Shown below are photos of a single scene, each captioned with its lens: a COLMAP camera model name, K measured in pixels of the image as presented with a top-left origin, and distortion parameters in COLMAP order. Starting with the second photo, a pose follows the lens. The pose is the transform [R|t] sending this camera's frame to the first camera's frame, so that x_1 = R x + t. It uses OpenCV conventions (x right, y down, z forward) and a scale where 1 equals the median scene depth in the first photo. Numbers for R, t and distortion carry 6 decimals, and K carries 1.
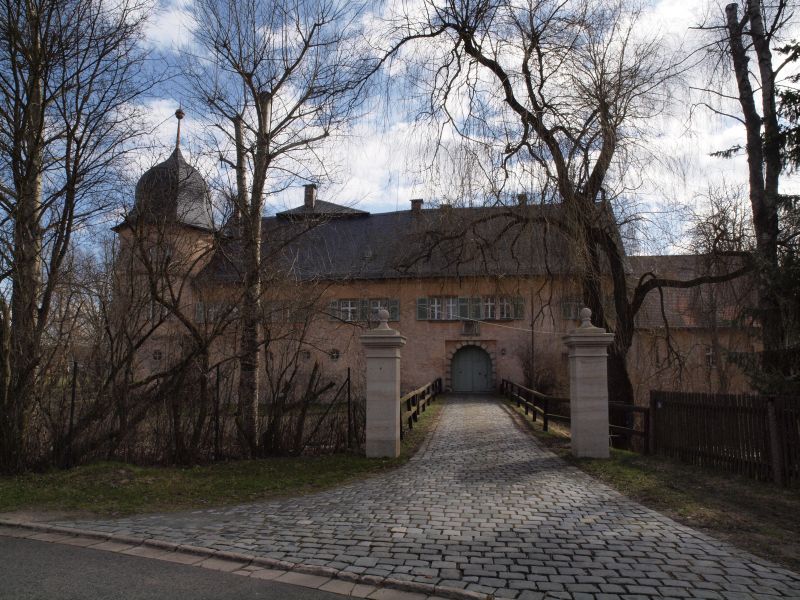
lens RADIAL K [[572.2, 0, 393.6], [0, 572.2, 296.7], [0, 0, 1]] dist [-0.129295, 0.108919]
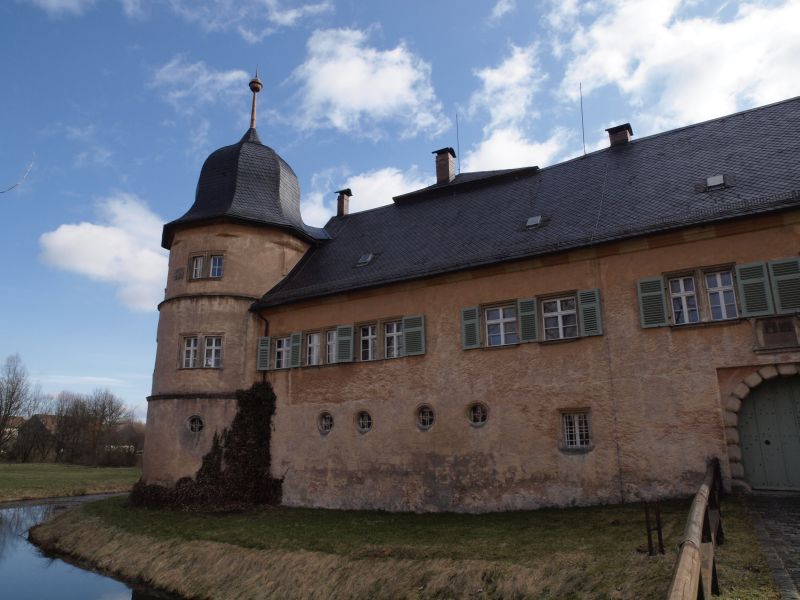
lens RADIAL K [[572.2, 0, 395.7], [0, 572.2, 300.7], [0, 0, 1]] dist [-0.129295, 0.108919]
pose [[0.922801, -0.106910, -0.370148, 0.026715], [0.059578, 0.988770, -0.137055, 0.068248], [0.380643, 0.104422, 0.918807, 0.511385]]
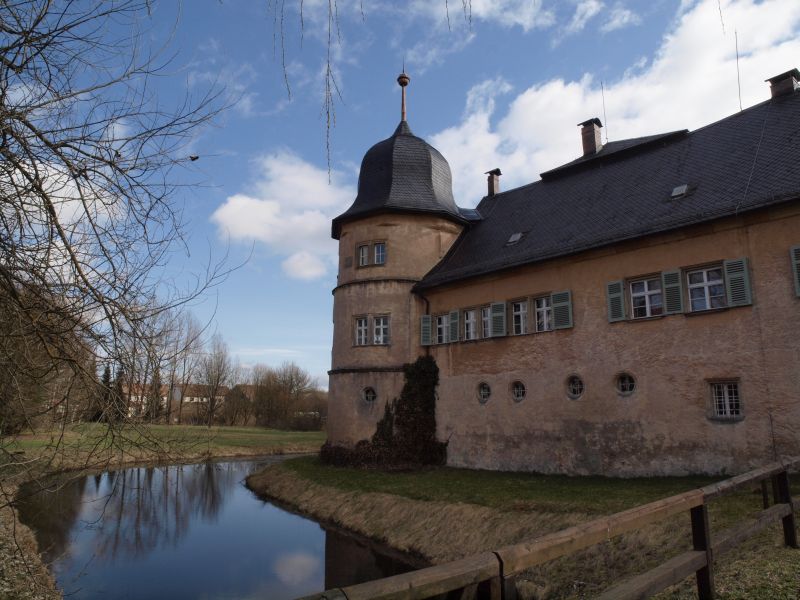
lens RADIAL K [[572.2, 0, 391.0], [0, 572.2, 301.6], [0, 0, 1]] dist [-0.129295, 0.108919]
pose [[0.765157, -0.122582, -0.632067, 0.068965], [0.076829, 0.992078, -0.099394, 0.062184], [0.639243, 0.027491, 0.768513, 0.471548]]
